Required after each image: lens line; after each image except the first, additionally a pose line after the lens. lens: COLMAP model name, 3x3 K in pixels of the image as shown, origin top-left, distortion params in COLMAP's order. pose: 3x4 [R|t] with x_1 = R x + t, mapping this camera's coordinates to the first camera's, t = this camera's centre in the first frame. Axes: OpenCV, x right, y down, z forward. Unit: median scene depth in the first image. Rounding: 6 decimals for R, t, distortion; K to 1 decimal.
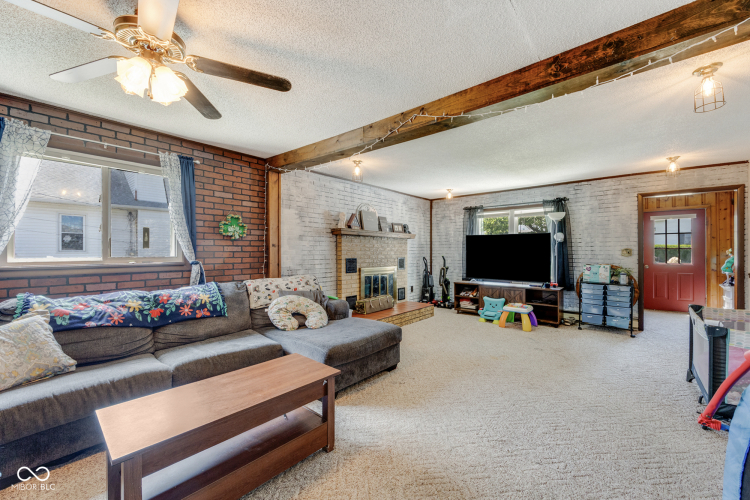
lens RADIAL K [[299.3, 0, 374.6], [0, 299.3, 250.5], [0, 0, 1]] dist [0.001017, -0.000398]
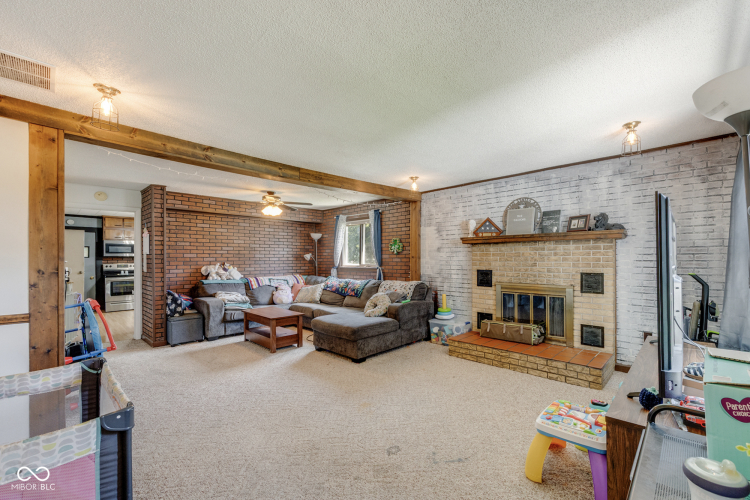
lens RADIAL K [[321.0, 0, 416.4], [0, 321.0, 258.8], [0, 0, 1]] dist [0.002617, 0.001544]
pose [[0.002234, -0.000290, -0.999997, 0.913650], [0.006450, 0.999979, -0.000275, -0.007794], [0.999977, -0.006450, 0.002236, 0.850035]]
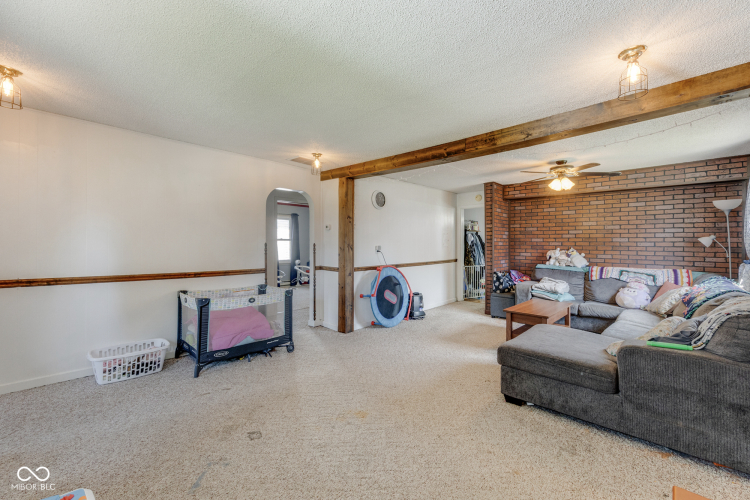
lens RADIAL K [[299.3, 0, 371.7], [0, 299.3, 246.0], [0, 0, 1]] dist [0.001017, -0.000398]
pose [[-0.999068, -0.006923, 0.042605, 0.257853], [-0.006610, 0.999950, 0.007503, -0.006756], [-0.042655, 0.007214, -0.999064, 1.239560]]
